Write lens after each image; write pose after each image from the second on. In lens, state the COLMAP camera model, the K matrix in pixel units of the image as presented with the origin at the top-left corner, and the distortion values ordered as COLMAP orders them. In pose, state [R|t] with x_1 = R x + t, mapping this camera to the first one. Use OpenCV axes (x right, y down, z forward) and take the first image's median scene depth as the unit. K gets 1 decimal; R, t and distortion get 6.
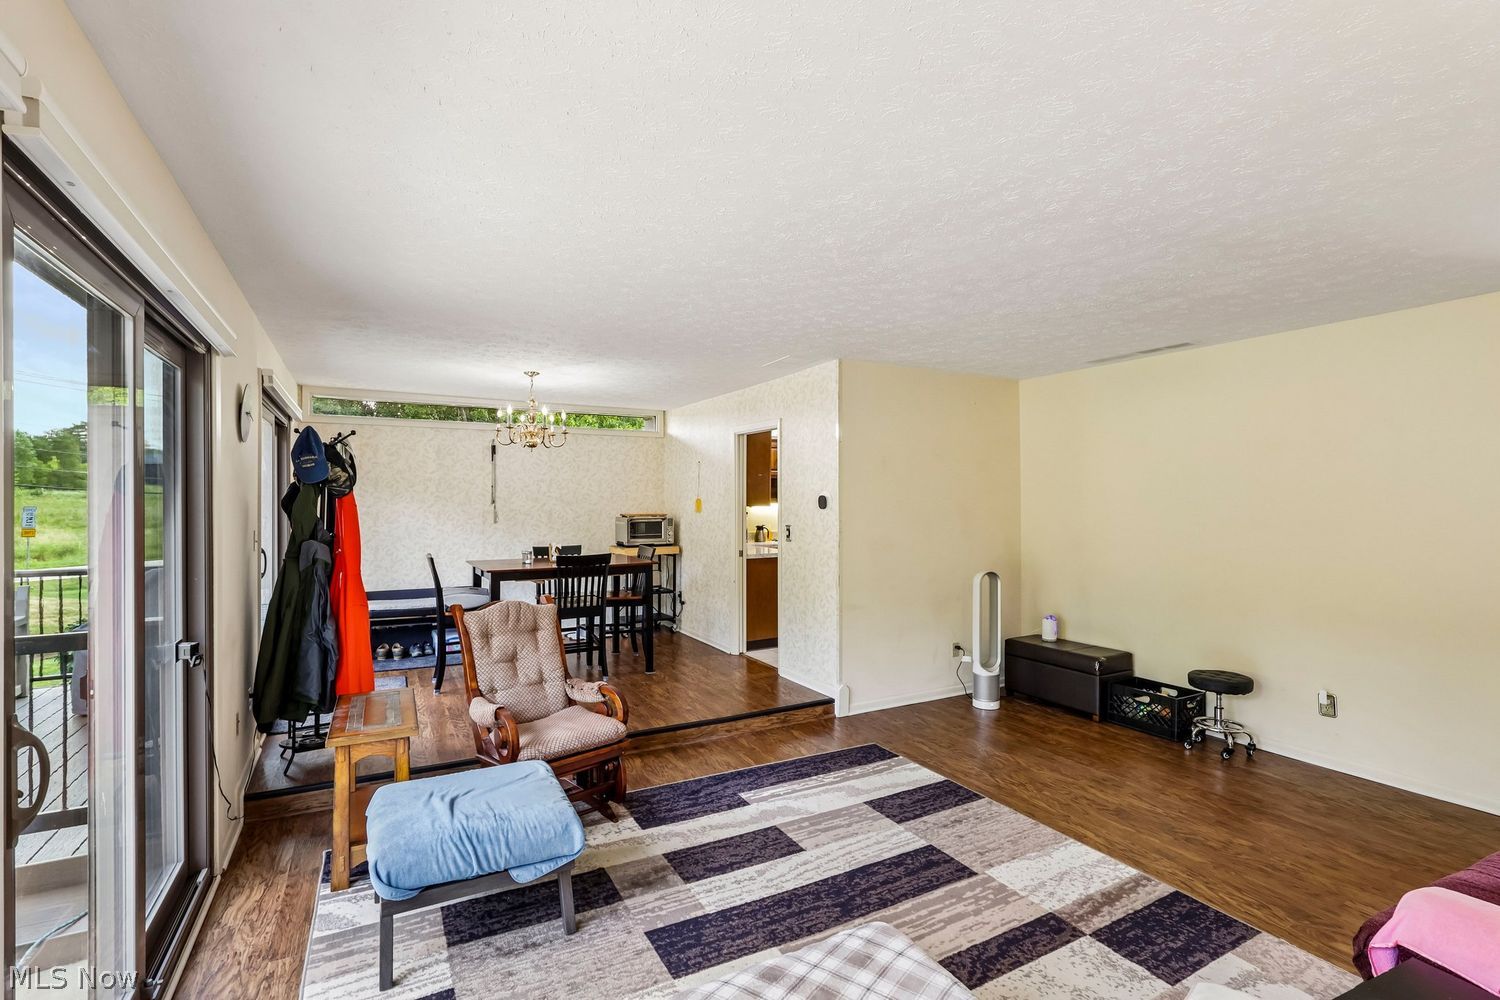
lens RADIAL K [[694.8, 0, 744.5], [0, 694.8, 496.7], [0, 0, 1]] dist [0.001360, -0.000542]
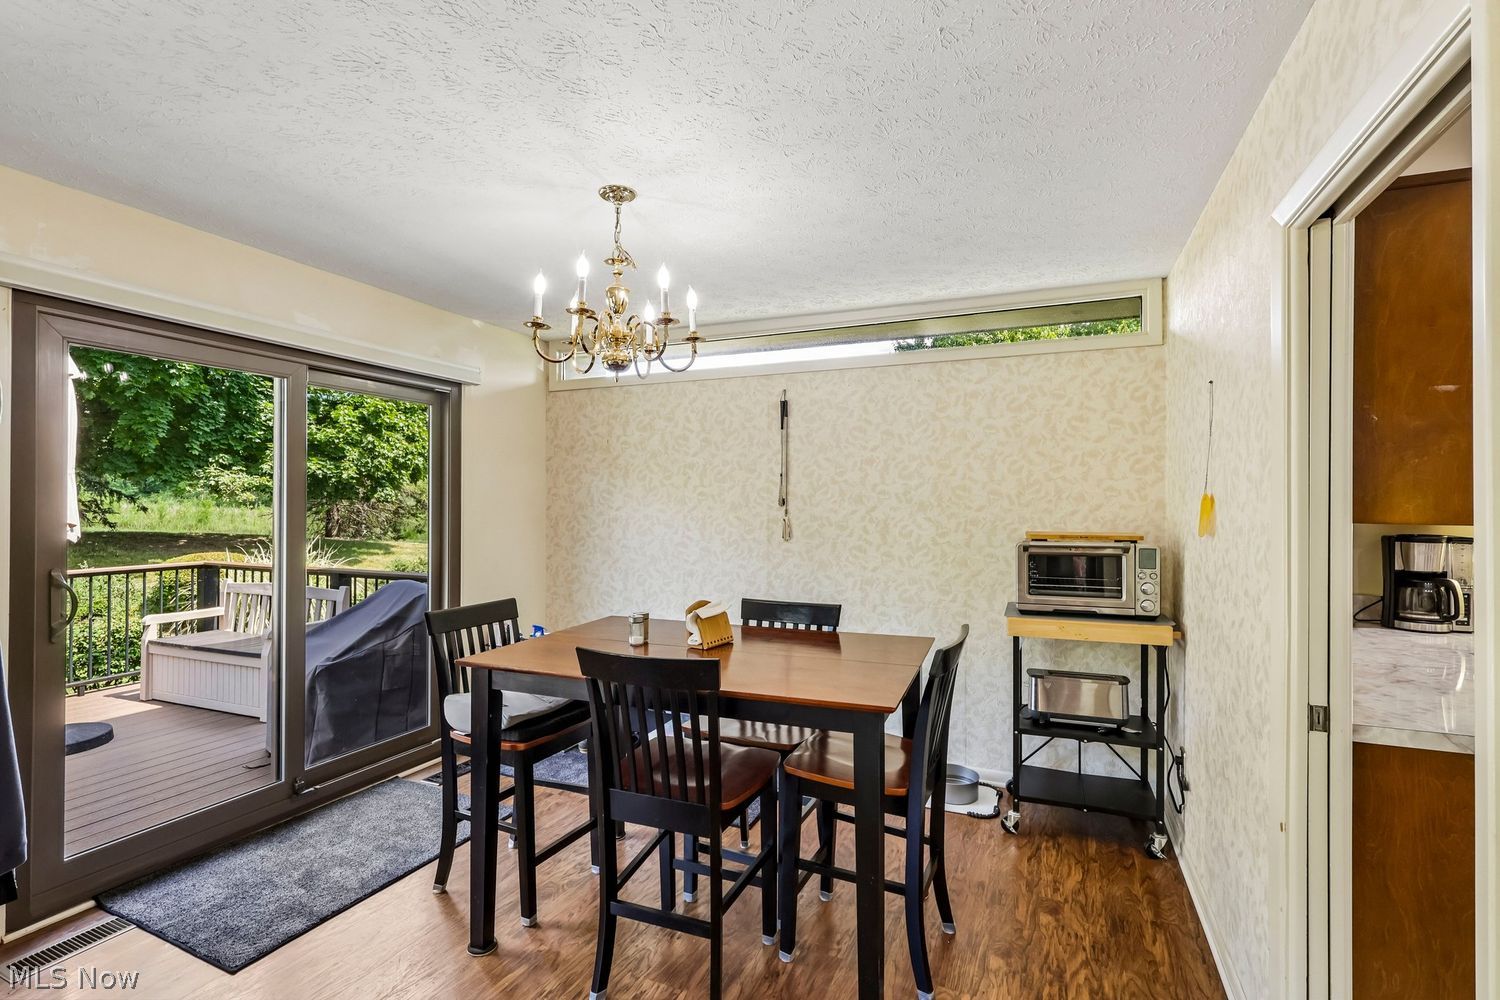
lens RADIAL K [[694.8, 0, 744.5], [0, 694.8, 496.7], [0, 0, 1]] dist [0.001360, -0.000542]
pose [[0.615951, -0.004115, -0.787774, 0.099291], [-0.000663, 0.999983, -0.005742, 0.010465], [0.787784, 0.004059, 0.615938, 1.111680]]
